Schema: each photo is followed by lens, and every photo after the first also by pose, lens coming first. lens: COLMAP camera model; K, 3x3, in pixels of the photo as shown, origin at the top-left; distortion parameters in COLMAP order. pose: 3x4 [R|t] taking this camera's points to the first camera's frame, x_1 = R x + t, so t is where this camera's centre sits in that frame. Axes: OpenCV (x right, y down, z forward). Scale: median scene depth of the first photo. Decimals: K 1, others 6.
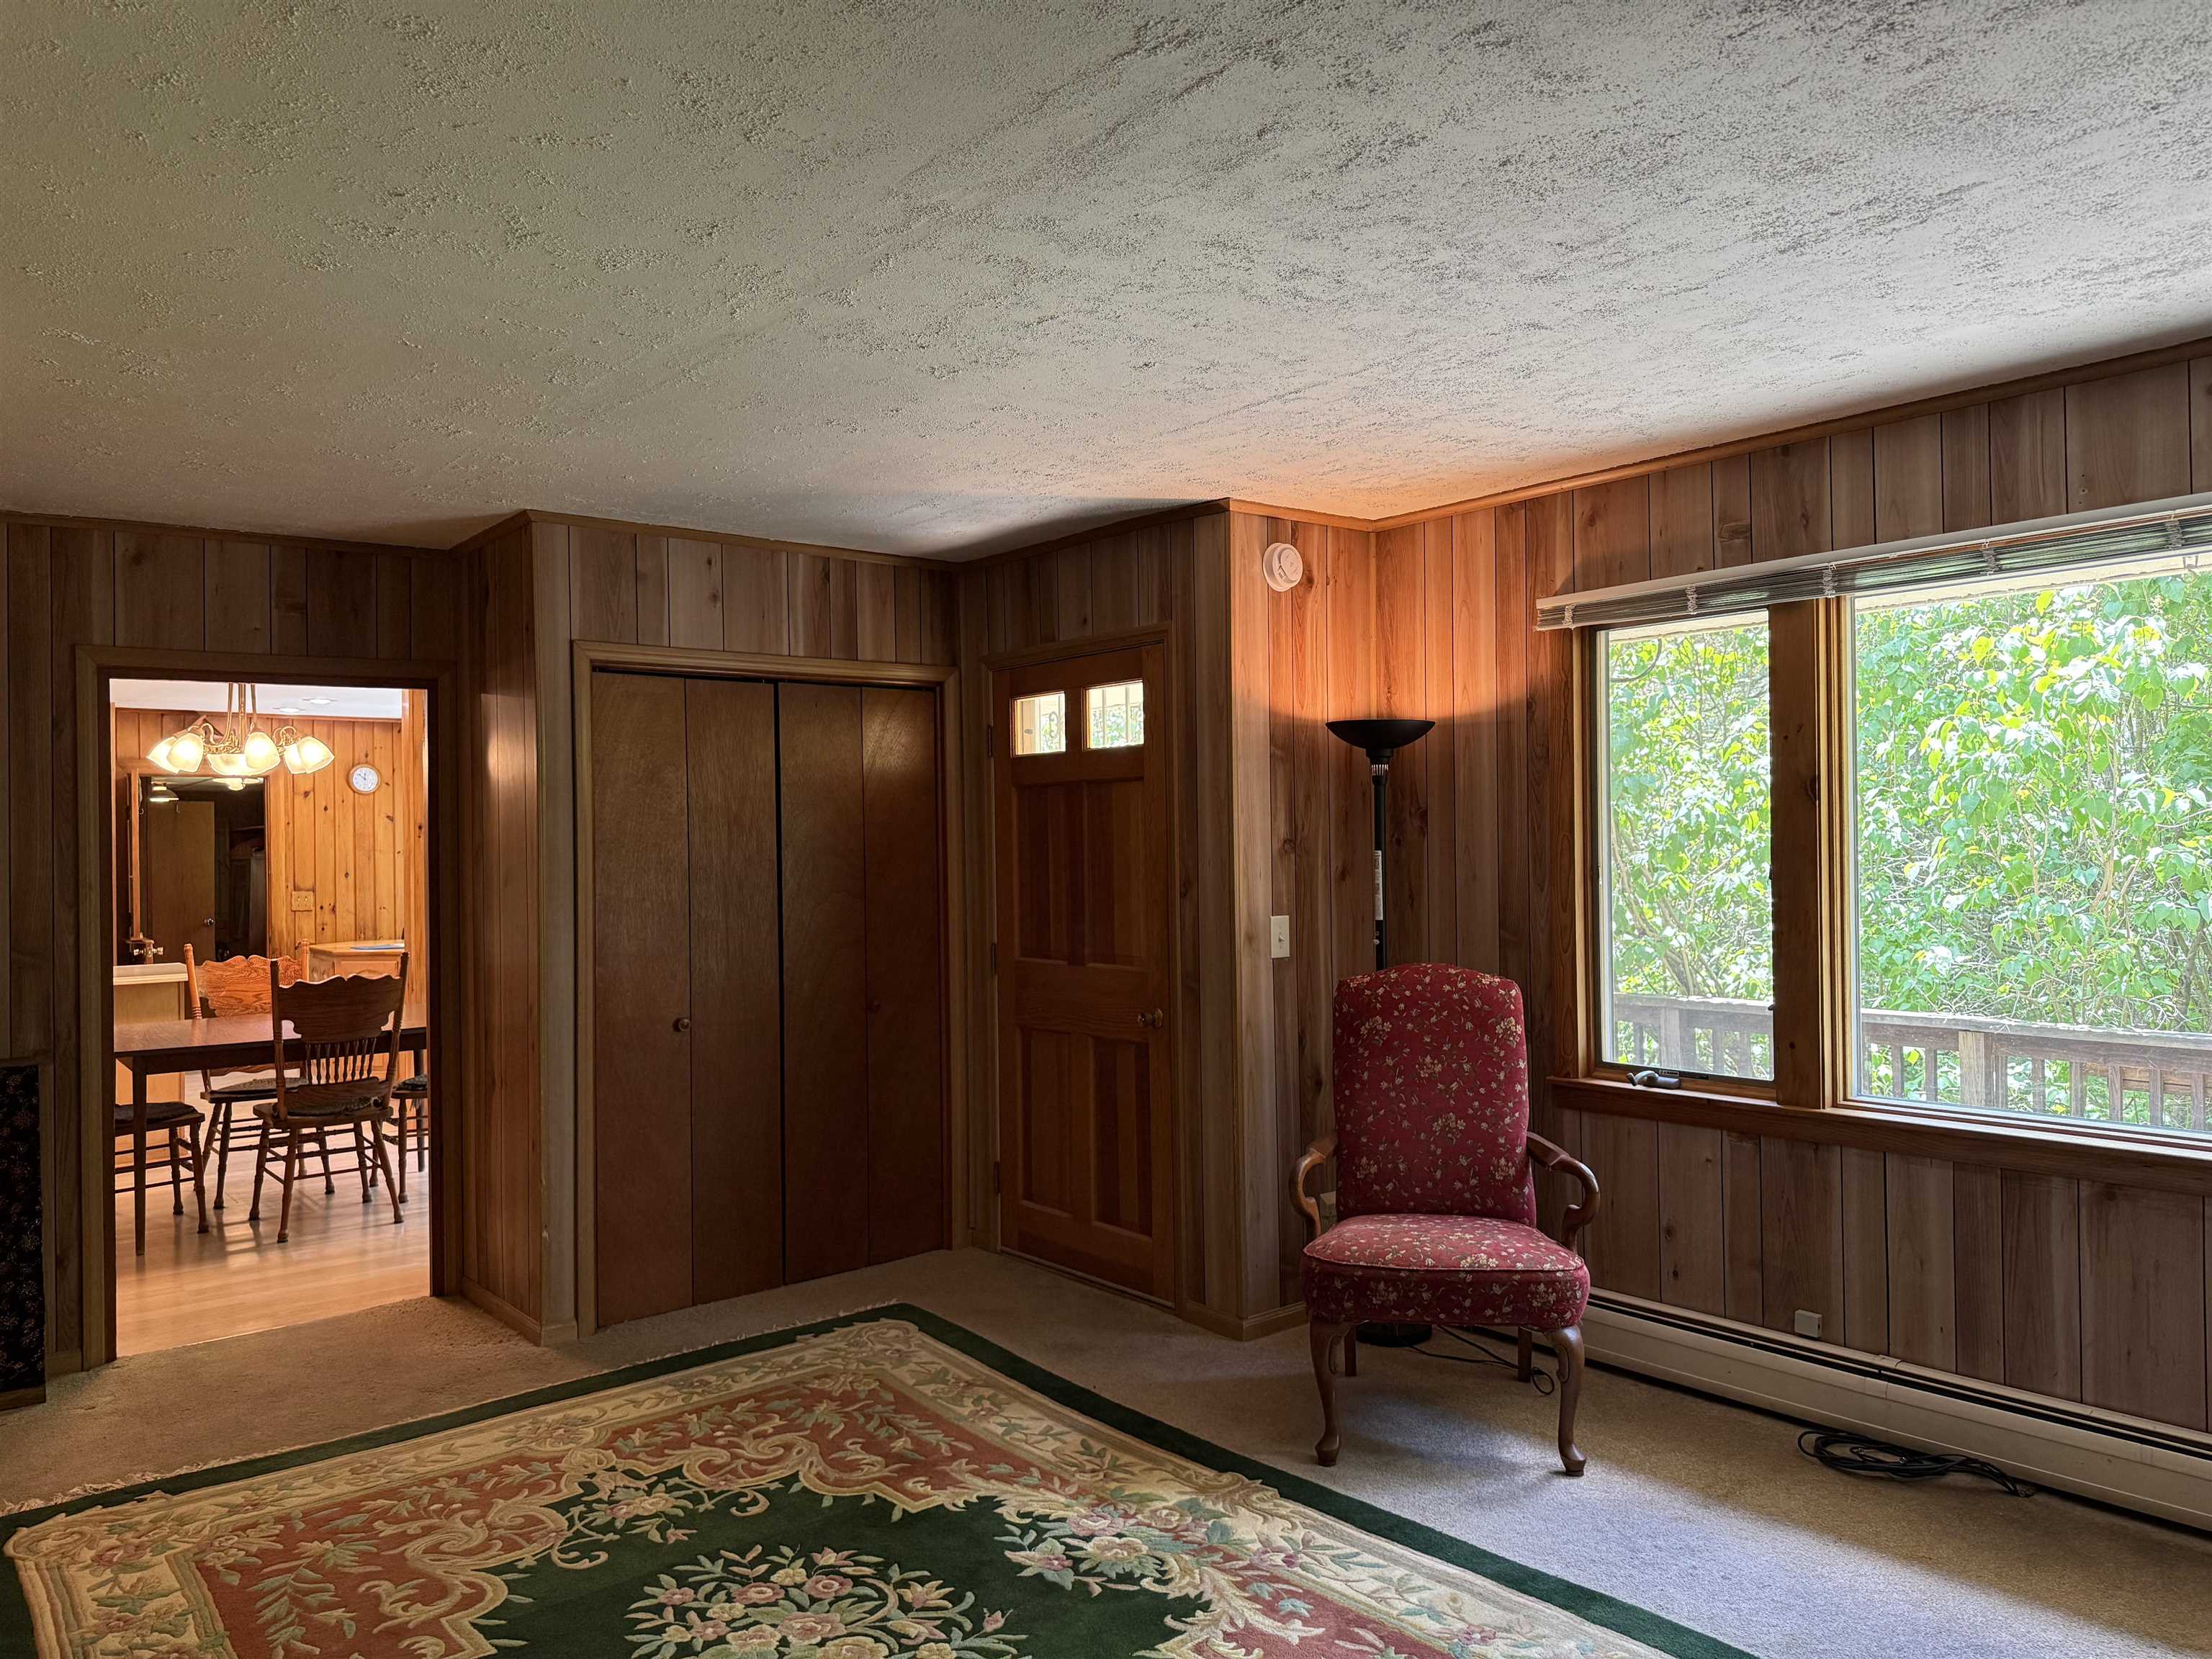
lens RADIAL K [[1536.8, 0, 1106.0], [0, 1536.8, 829.5], [0, 0, 1]] dist [0.005367, 0.000766]
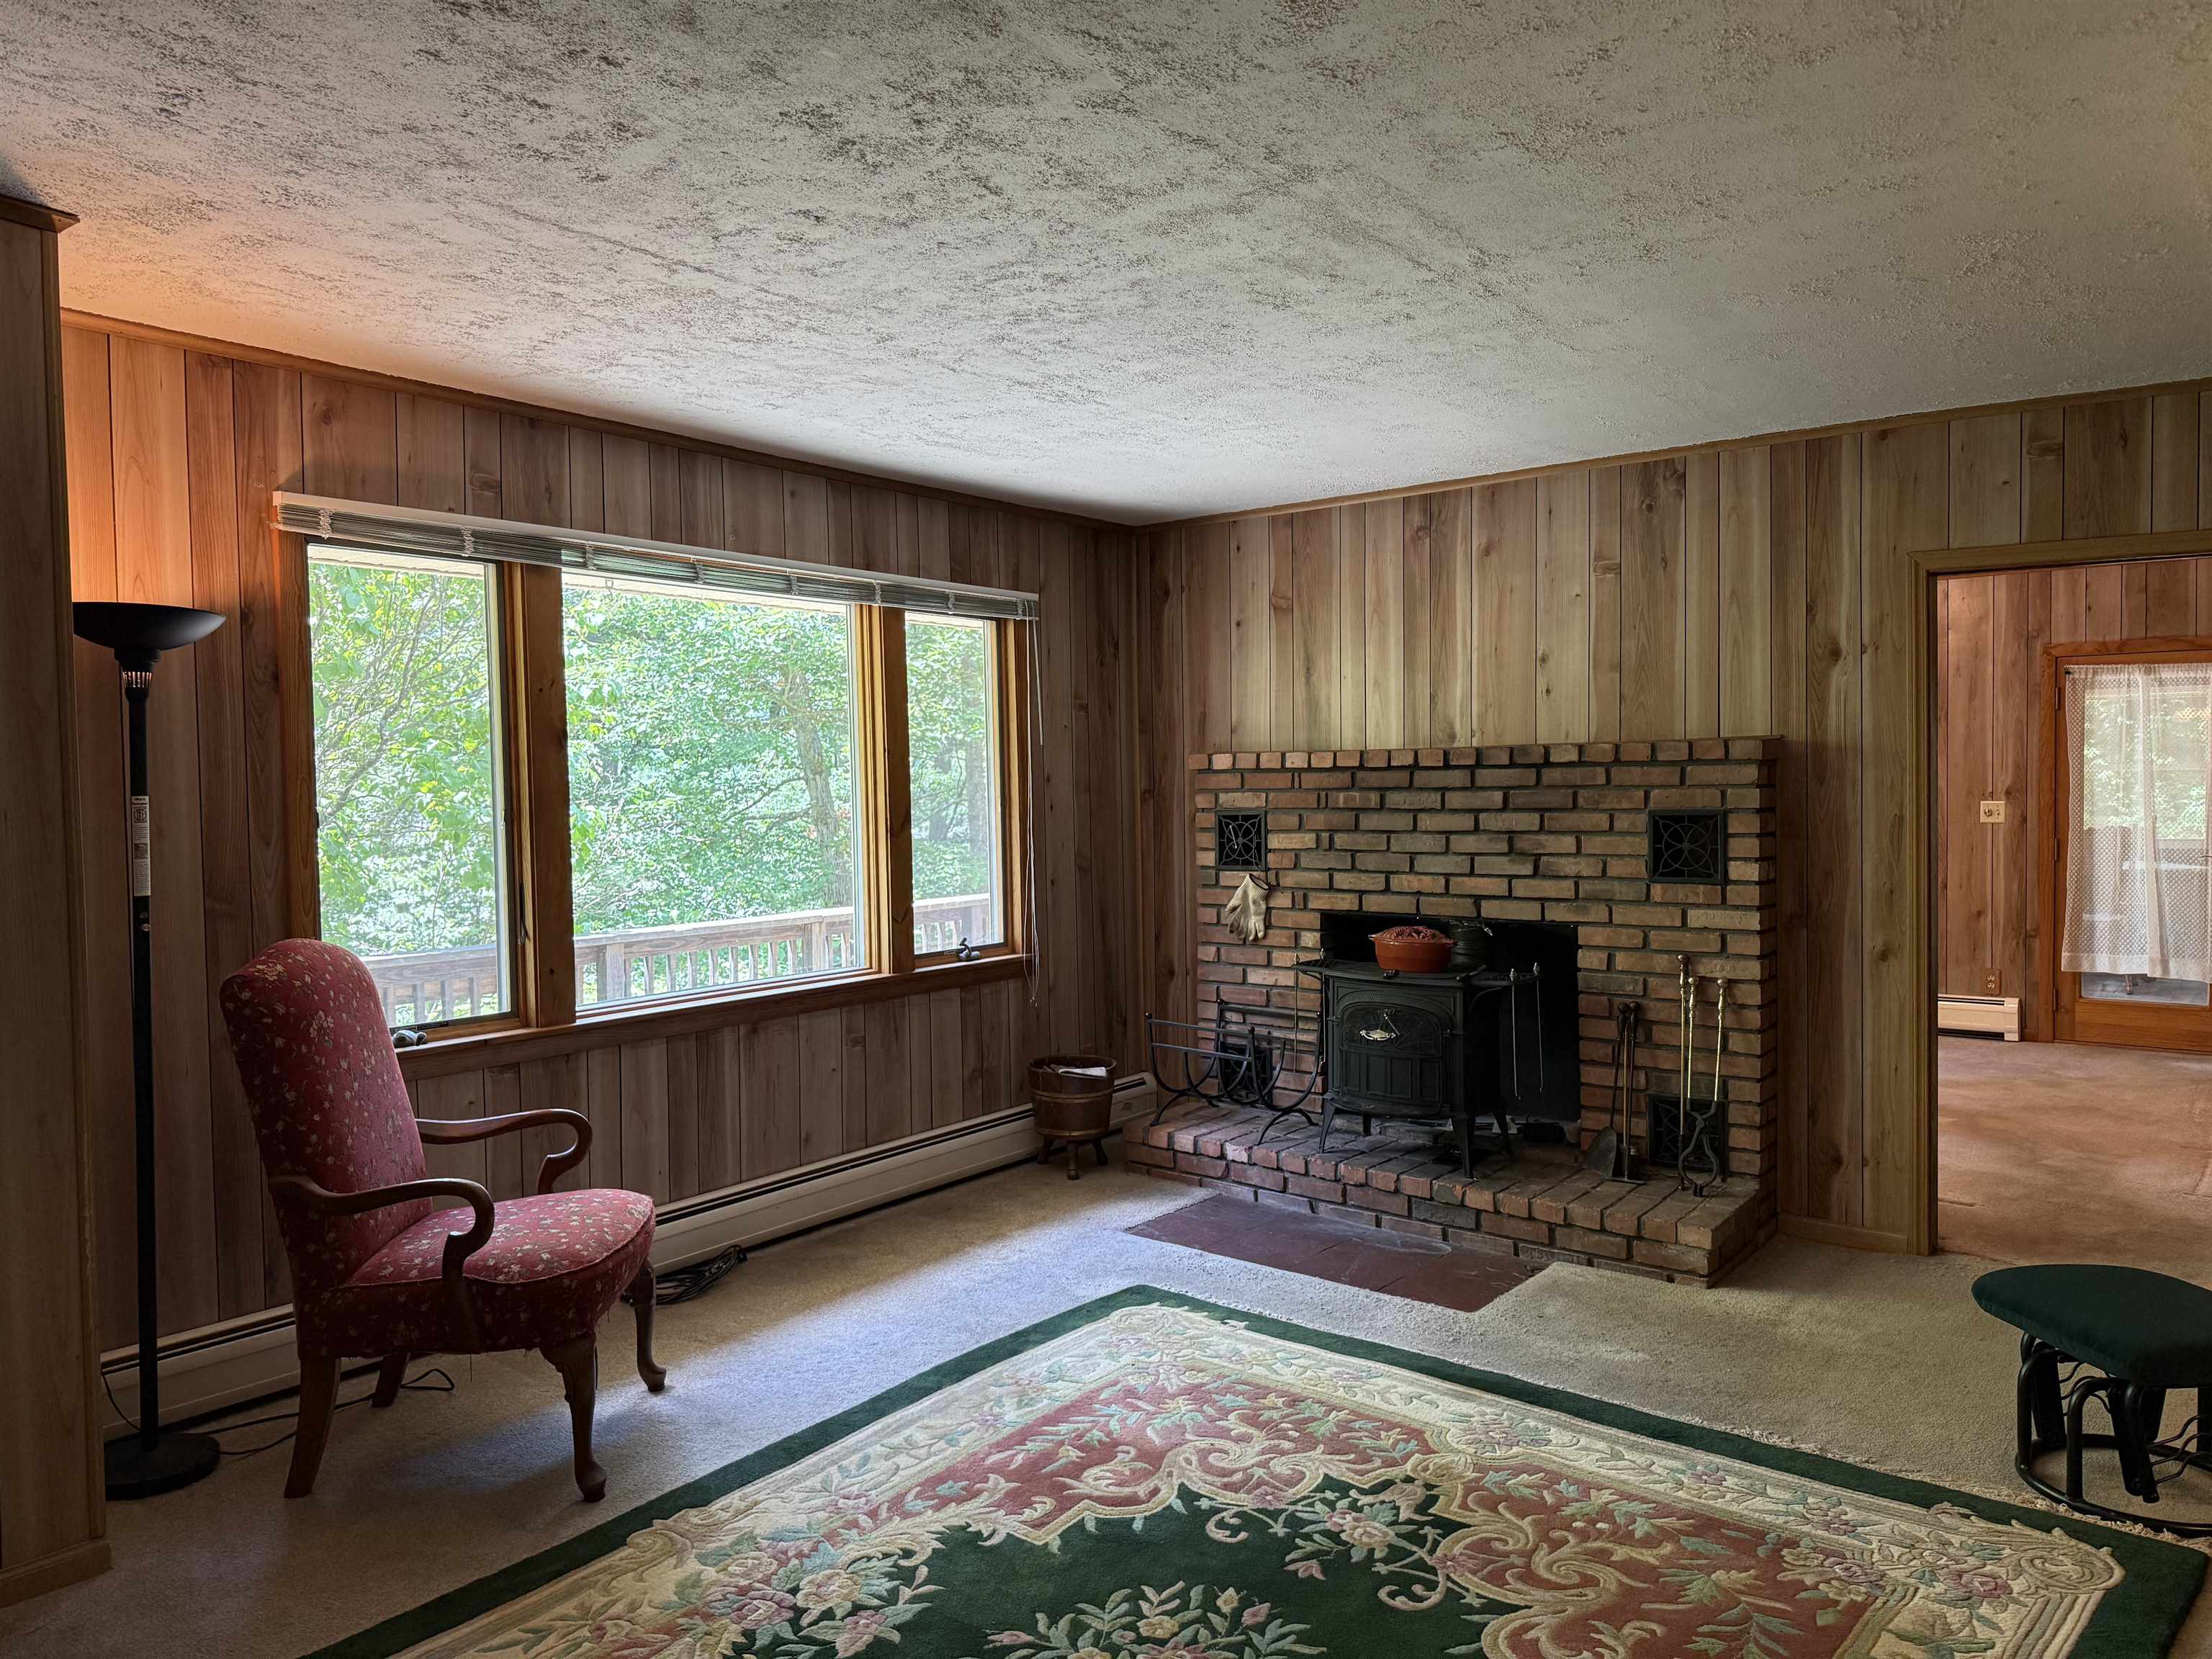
lens RADIAL K [[1544.0, 0, 1092.1], [0, 1544.0, 833.0], [0, 0, 1]] dist [0.122405, -0.197123]
pose [[-0.205500, -0.011913, 0.978585, -0.847272], [0.005866, 0.999893, 0.013405, 0.033015], [-0.978640, 0.008495, -0.205408, 0.996468]]
